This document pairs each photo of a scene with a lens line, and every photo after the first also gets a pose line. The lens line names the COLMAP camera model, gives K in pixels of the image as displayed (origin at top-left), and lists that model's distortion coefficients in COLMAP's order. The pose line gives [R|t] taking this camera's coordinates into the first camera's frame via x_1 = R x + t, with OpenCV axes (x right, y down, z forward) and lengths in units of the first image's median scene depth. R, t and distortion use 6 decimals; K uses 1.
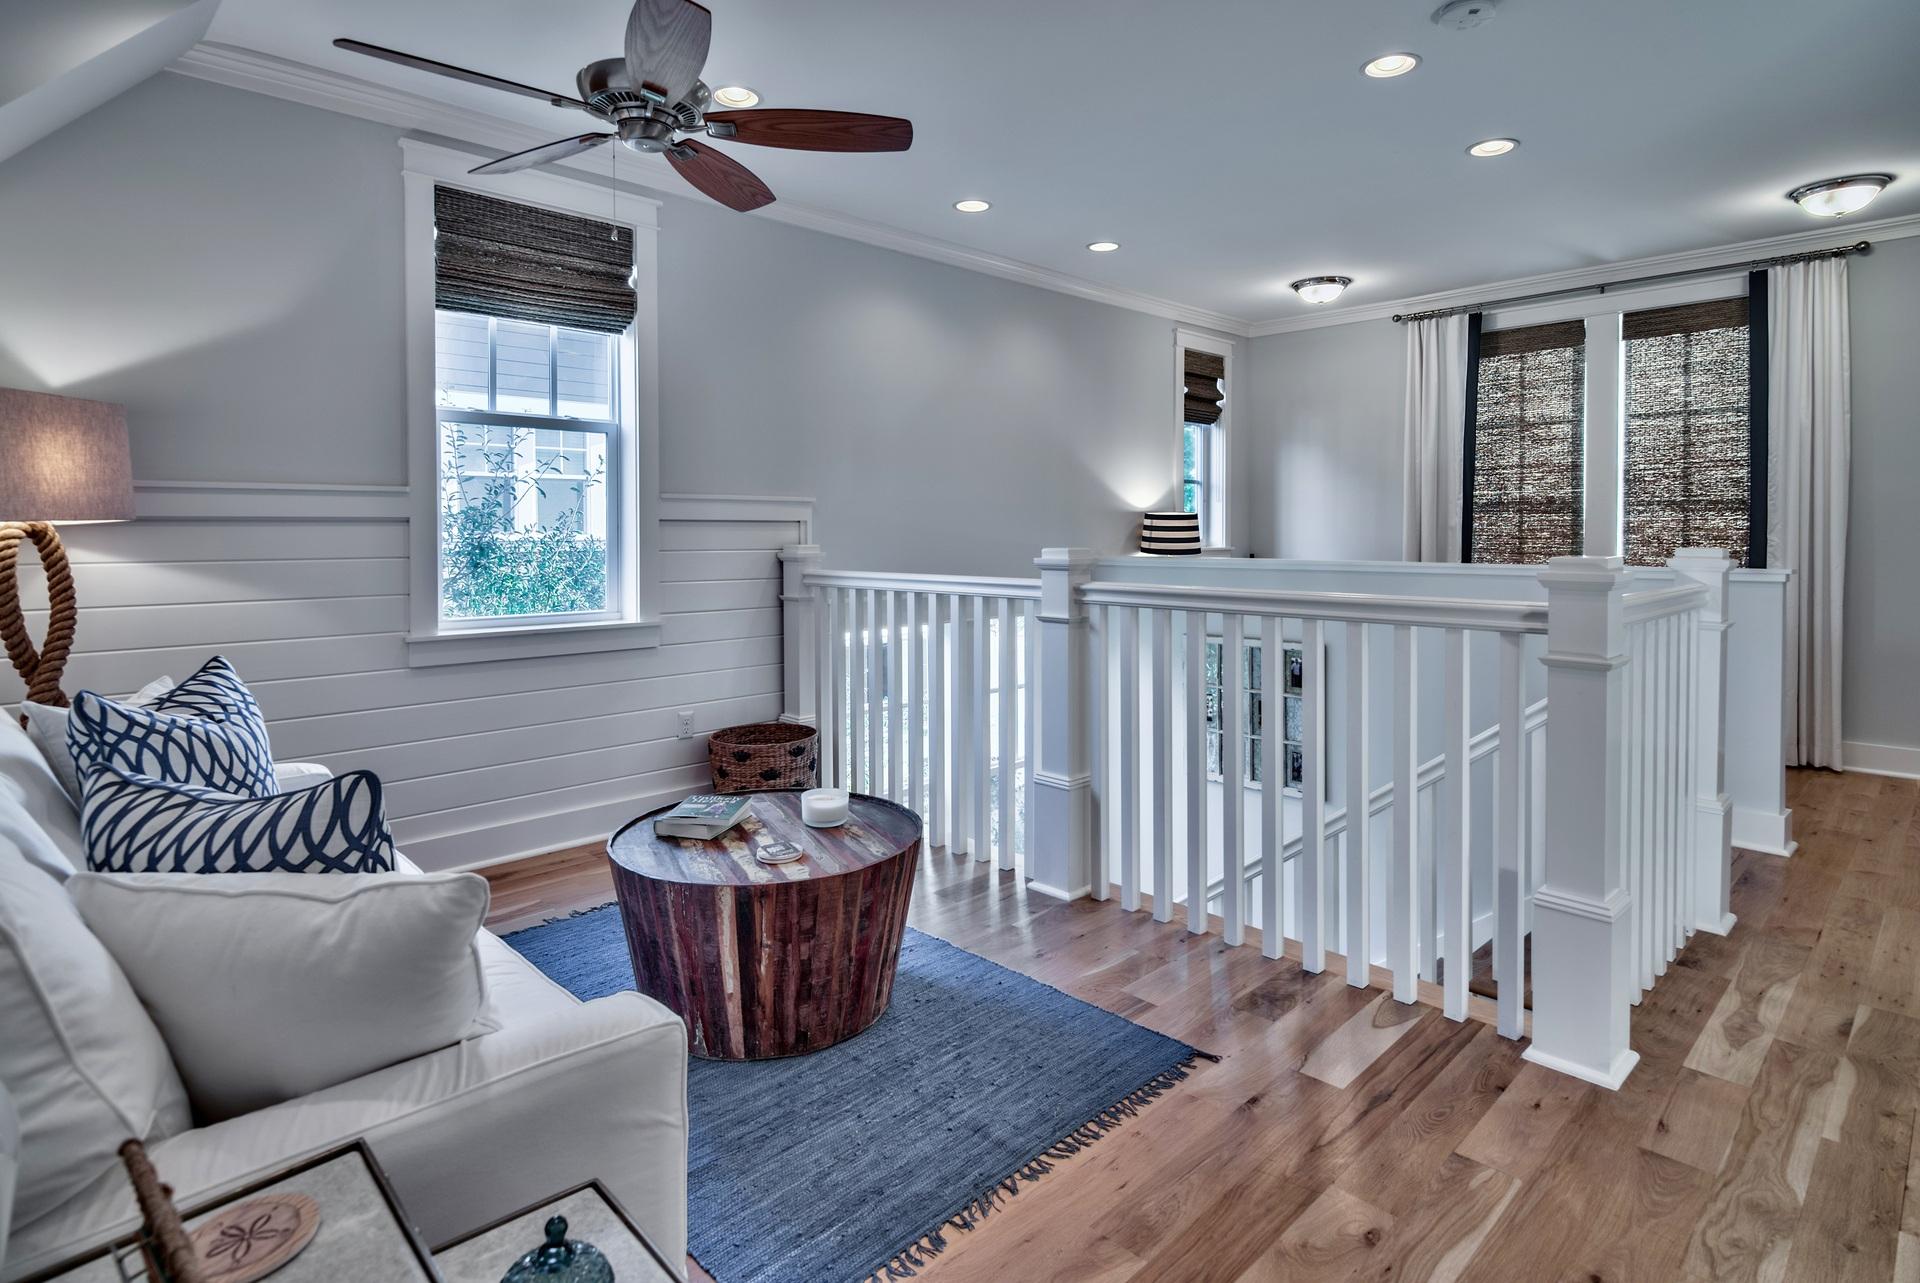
lens RADIAL K [[998.1, 0, 960.0], [0, 998.1, 641.5], [0, 0, 1]] dist [0.028304, 0.000144]
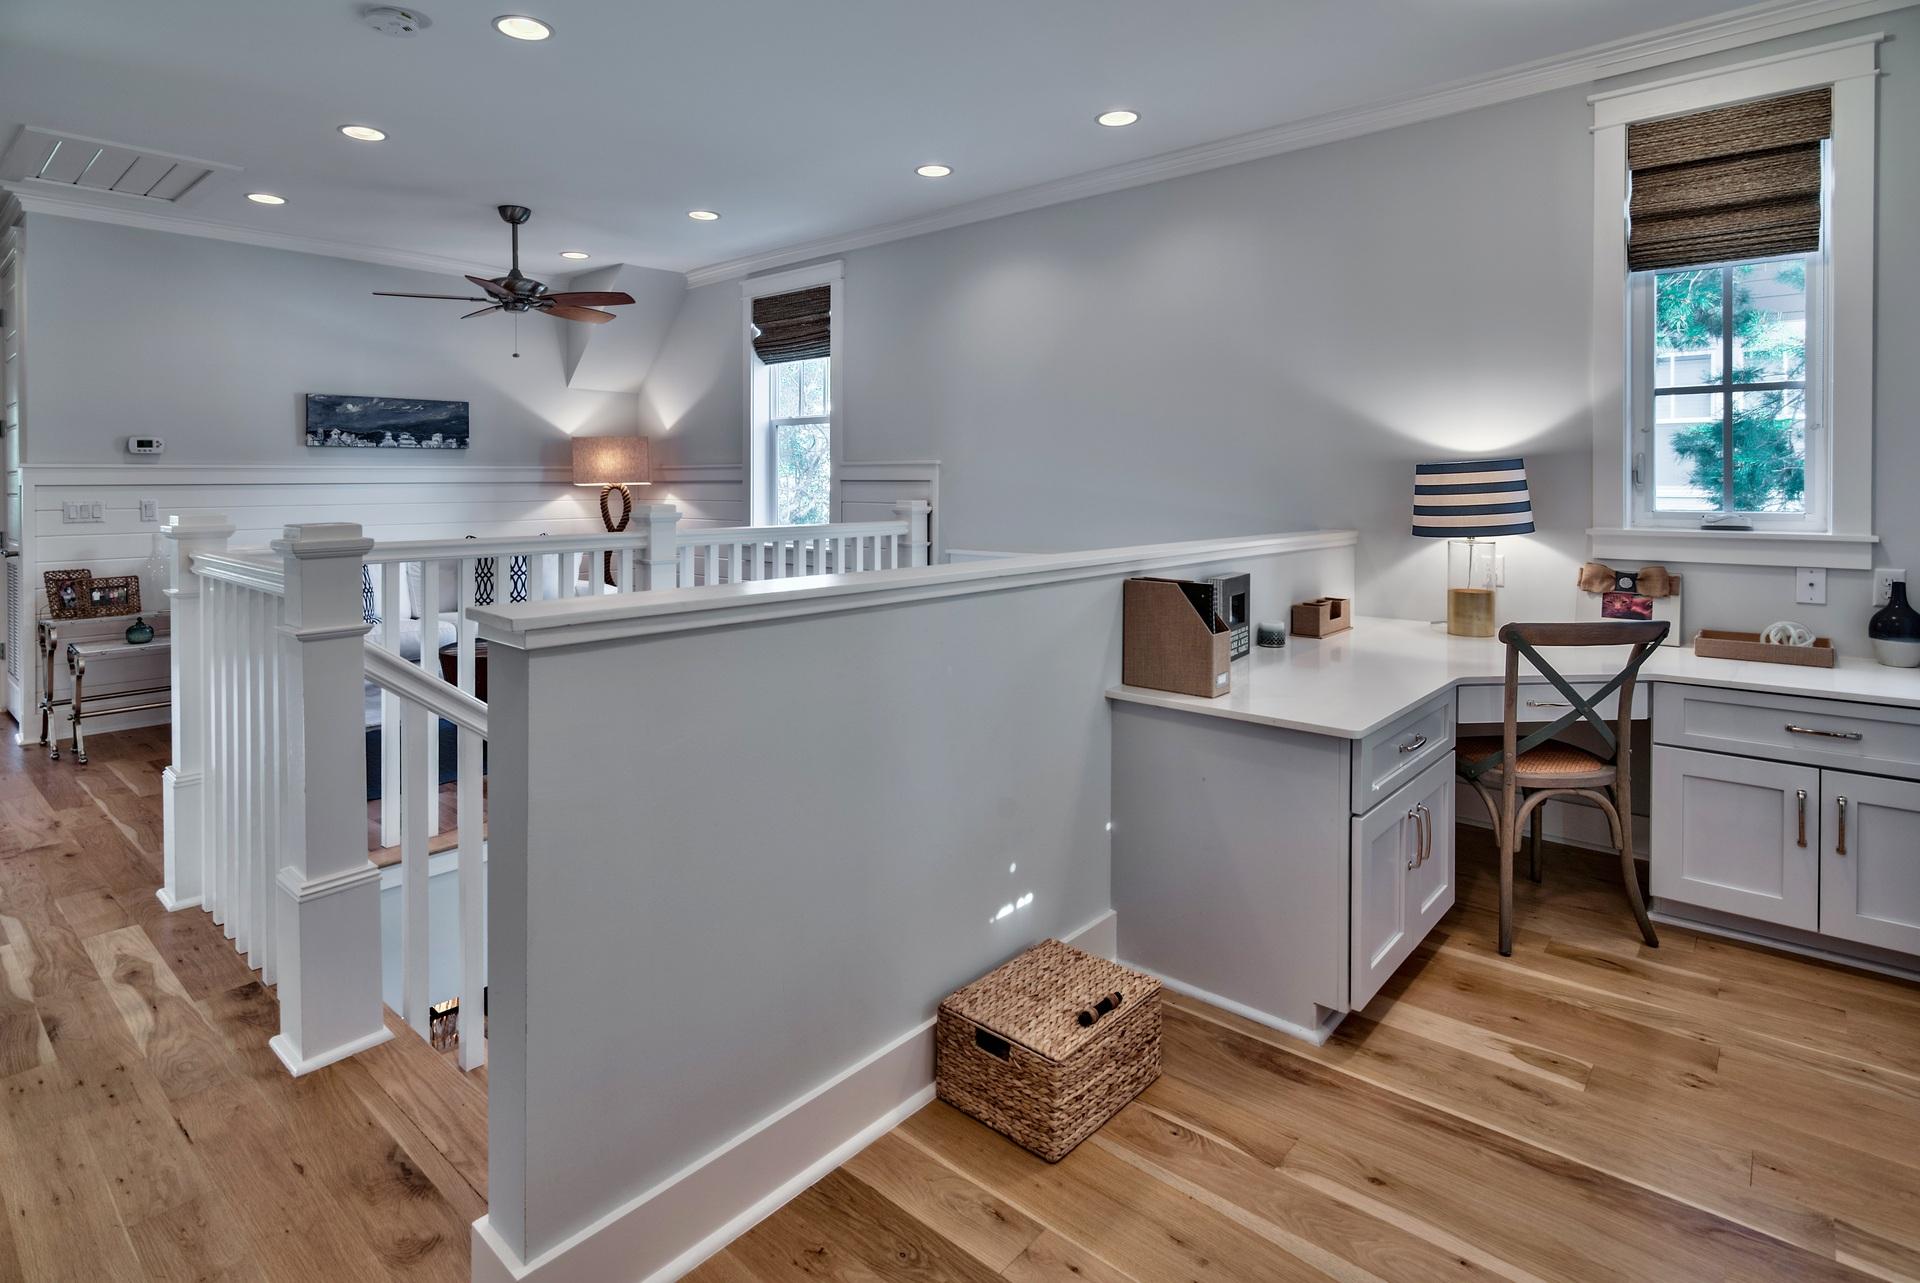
lens RADIAL K [[943.9, 0, 956.6], [0, 943.9, 600.9], [0, 0, 1]] dist [-0.000990, -0.000218]
pose [[0.091841, 0.123122, -0.988133, 1.229895], [-0.119059, 0.986566, 0.111861, -0.138235], [0.988631, 0.107372, 0.105266, 1.189368]]
